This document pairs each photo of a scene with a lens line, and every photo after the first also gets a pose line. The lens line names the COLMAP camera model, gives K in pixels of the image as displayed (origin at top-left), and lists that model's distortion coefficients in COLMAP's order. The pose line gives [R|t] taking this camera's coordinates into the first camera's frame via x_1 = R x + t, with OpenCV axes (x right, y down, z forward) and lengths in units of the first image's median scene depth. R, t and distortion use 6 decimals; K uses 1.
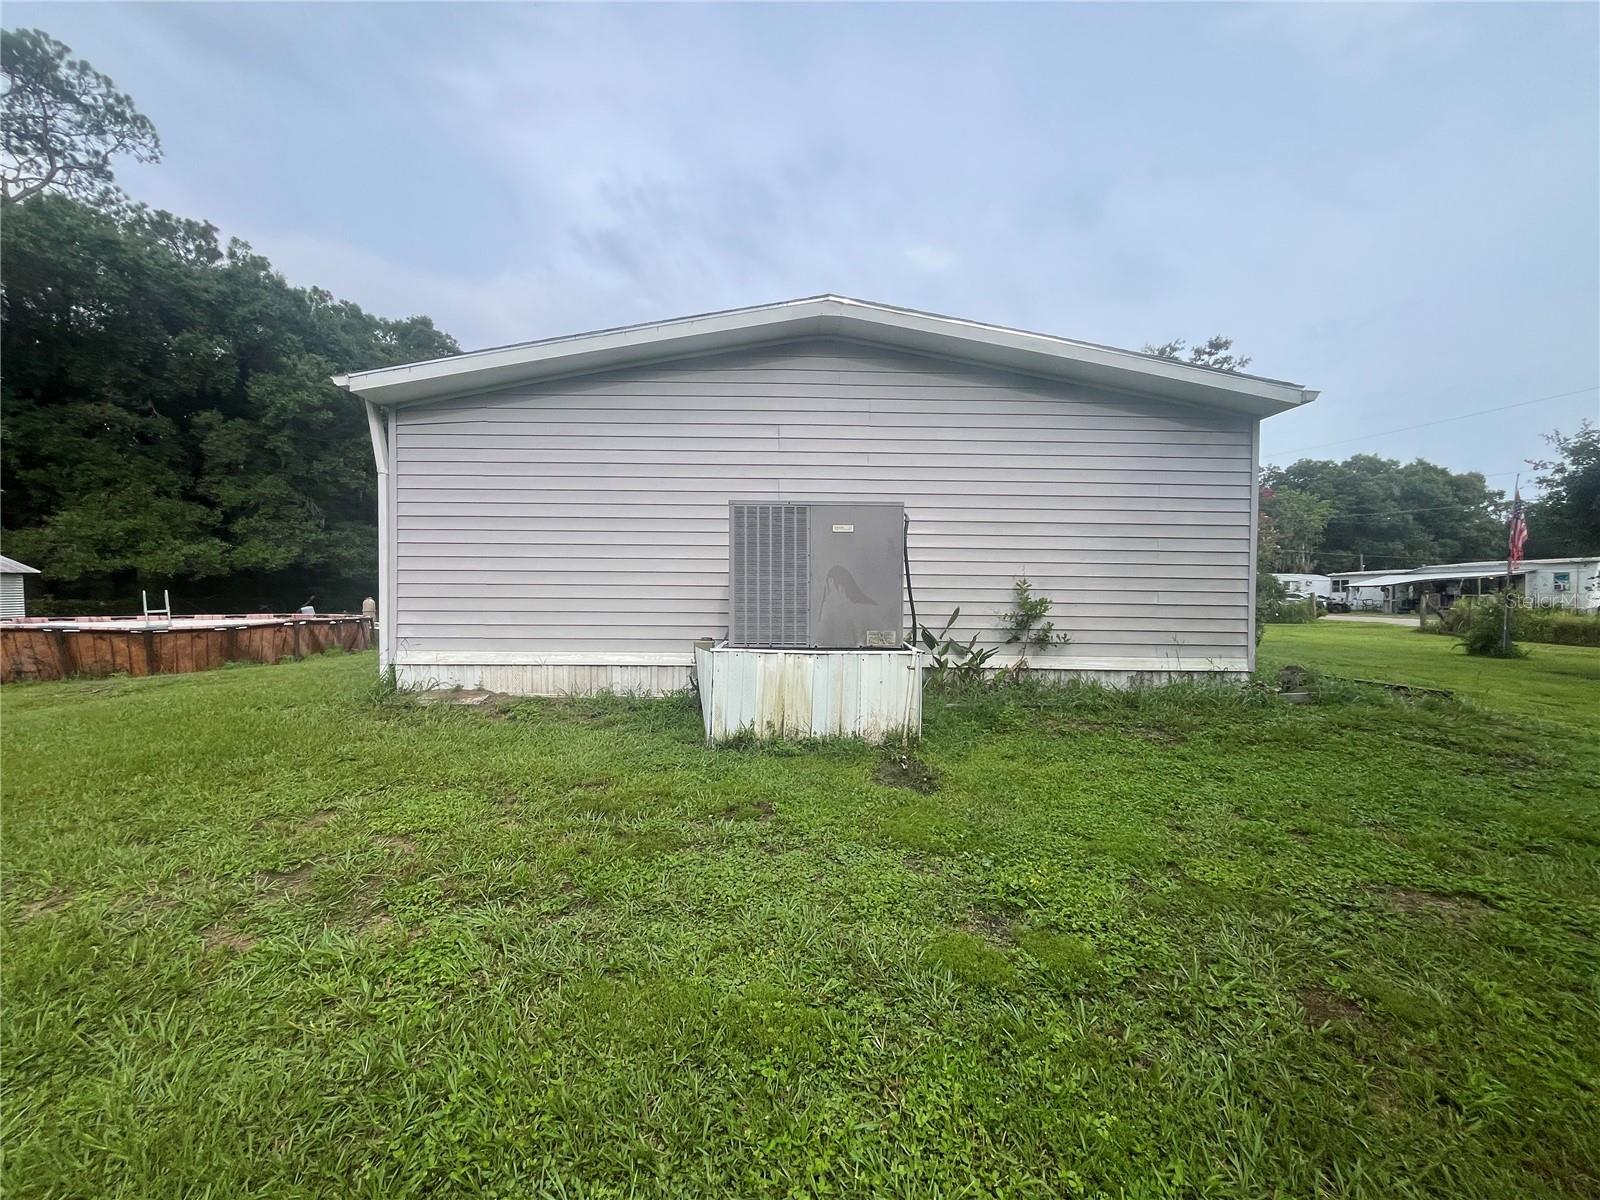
lens RADIAL K [[643.1, 0, 801.2], [0, 643.1, 594.4], [0, 0, 1]] dist [-0.001119, 0.000112]
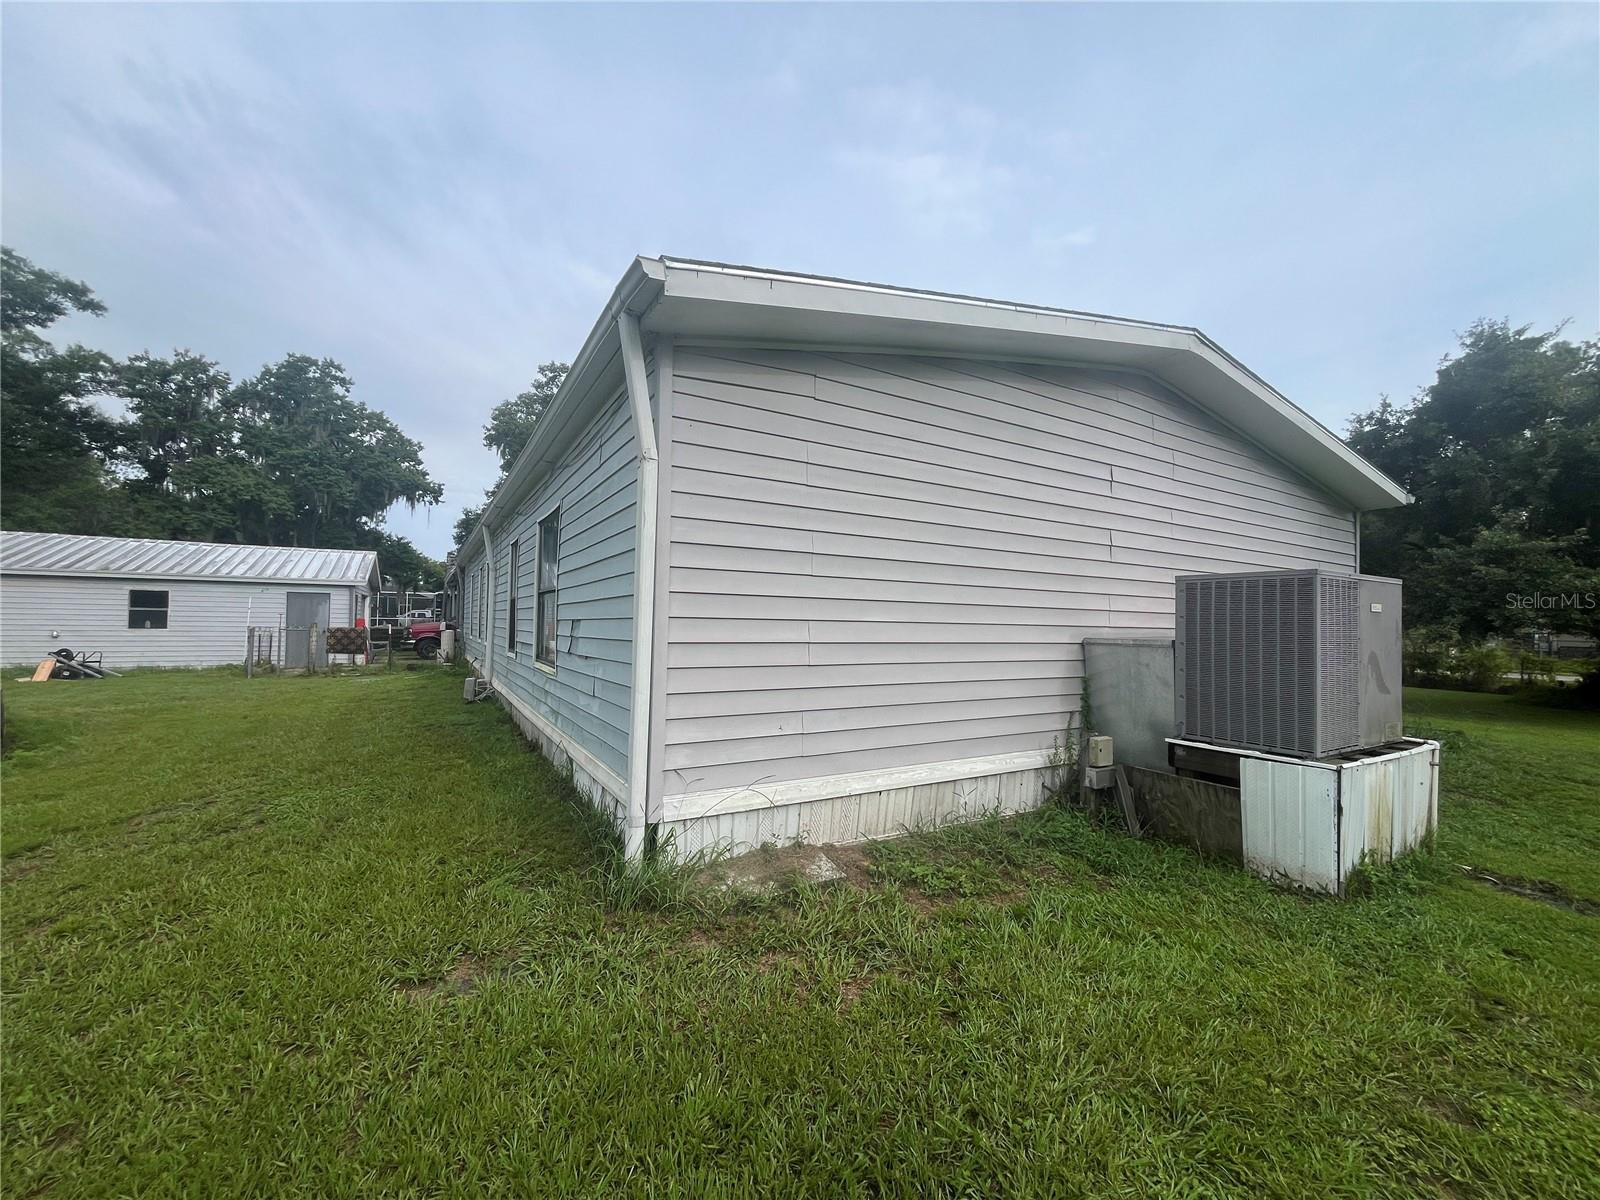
lens RADIAL K [[643.1, 0, 800.6], [0, 643.1, 610.9], [0, 0, 1]] dist [-0.001119, 0.000112]
pose [[0.869096, 0.019818, 0.494246, -0.793002], [-0.009795, 0.999691, -0.022861, -0.053384], [-0.494546, 0.015027, 0.869022, 0.480486]]
